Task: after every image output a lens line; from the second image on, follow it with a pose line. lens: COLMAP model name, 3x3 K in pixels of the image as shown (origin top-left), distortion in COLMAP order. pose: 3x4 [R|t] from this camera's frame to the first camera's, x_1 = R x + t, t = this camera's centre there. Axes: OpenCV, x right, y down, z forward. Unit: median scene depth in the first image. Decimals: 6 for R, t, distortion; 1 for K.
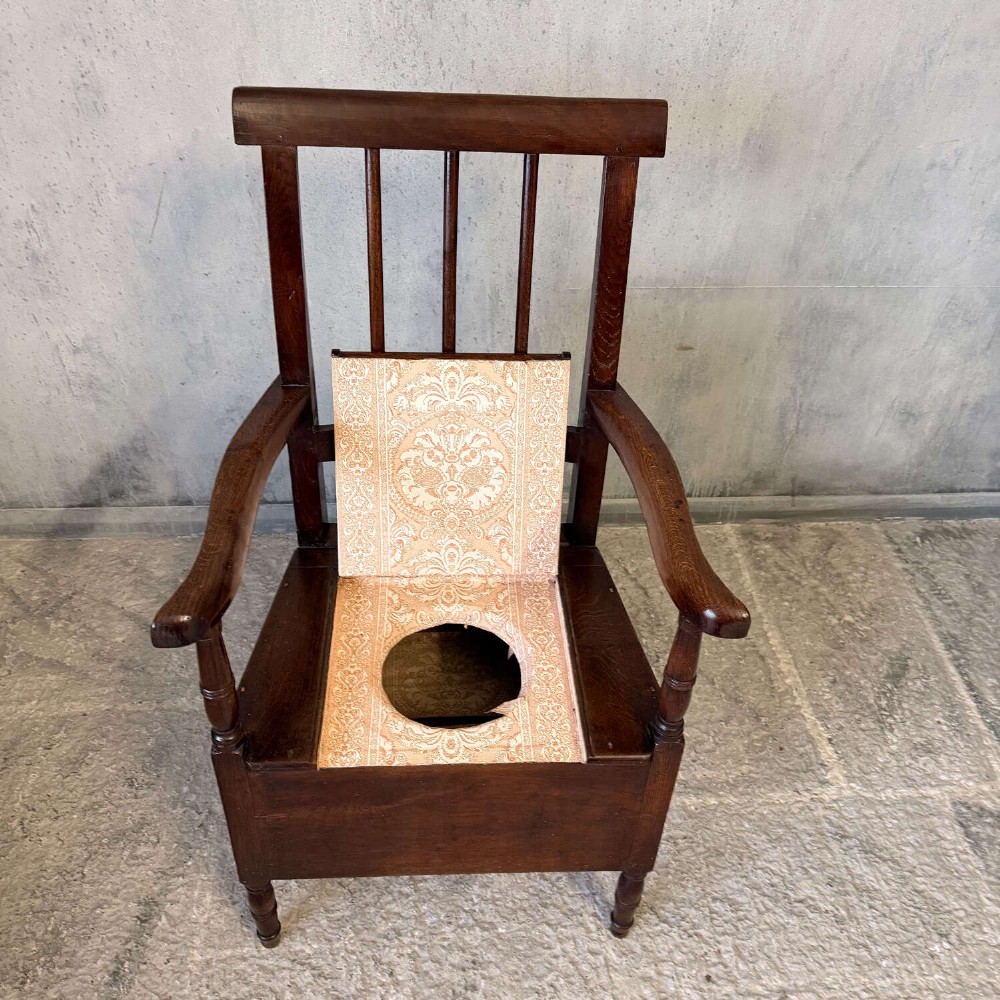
lens RADIAL K [[939.2, 0, 496.7], [0, 939.2, 494.2], [0, 0, 1]] dist [0.118397, -0.233346]
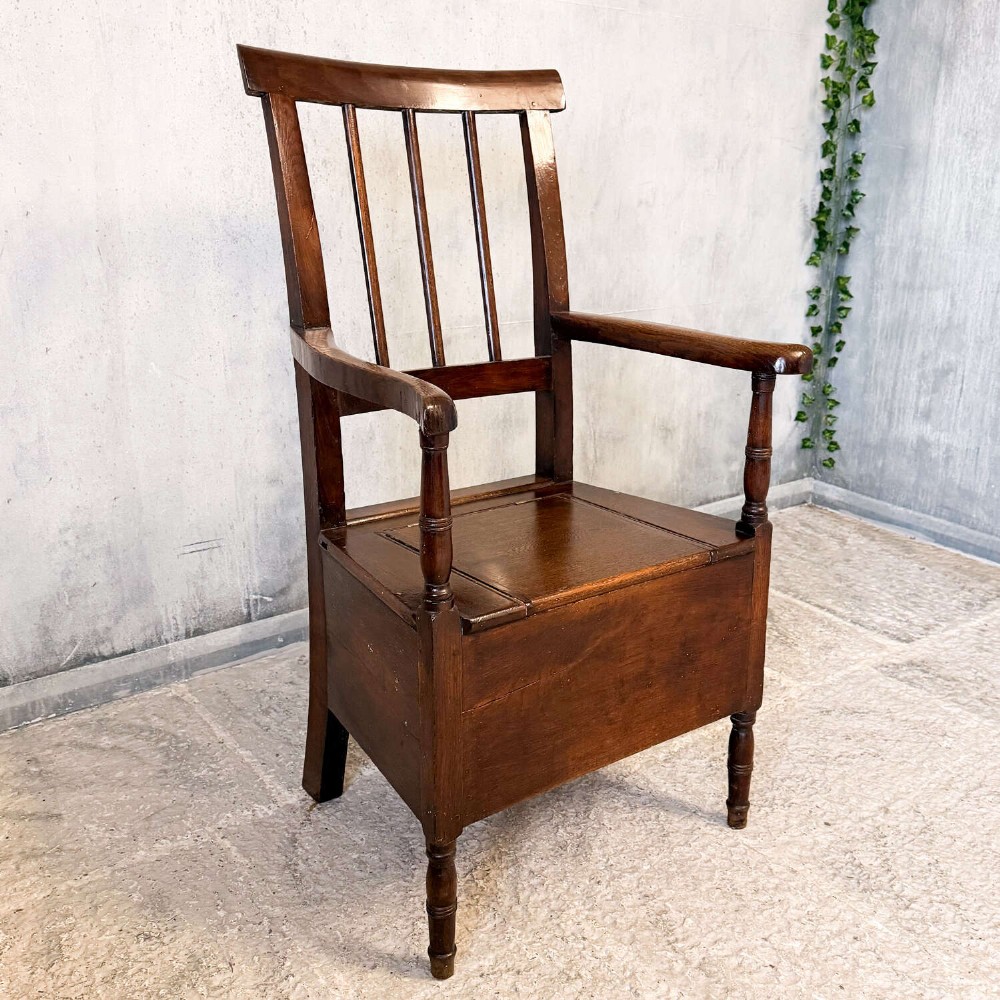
lens RADIAL K [[1109.5, 0, 566.2], [0, 1109.5, 495.3], [0, 0, 1]] dist [0.201798, -0.459215]
pose [[0.808971, -0.195748, 0.554301, -0.521857], [0.381238, 0.892449, -0.241232, 0.321999], [-0.447465, 0.406470, 0.796591, 0.007952]]
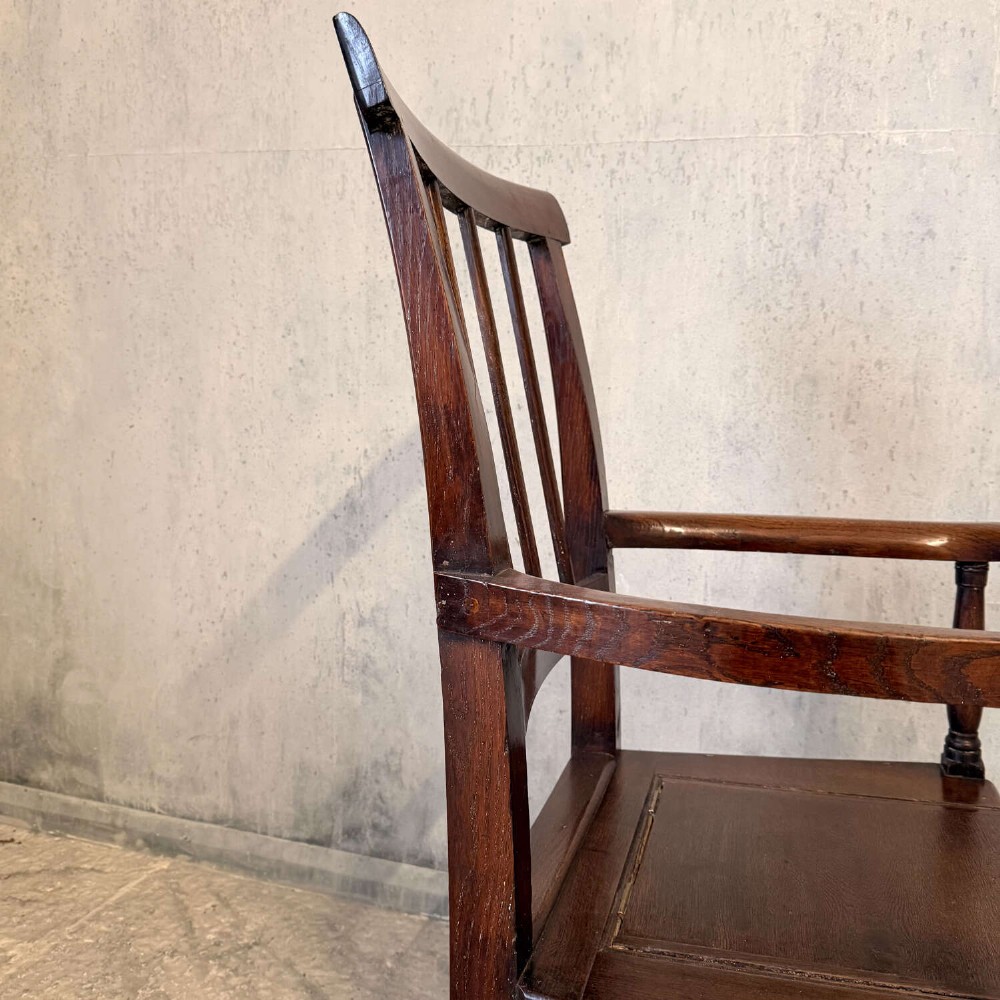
lens RADIAL K [[931.3, 0, 502.0], [0, 931.3, 501.3], [0, 0, 1]] dist [0.155765, -0.341480]
pose [[0.931144, 0.037683, -0.362700, -0.009227], [-0.244825, 0.801738, -0.545231, 0.210353], [0.270245, 0.596486, 0.755759, 0.325276]]
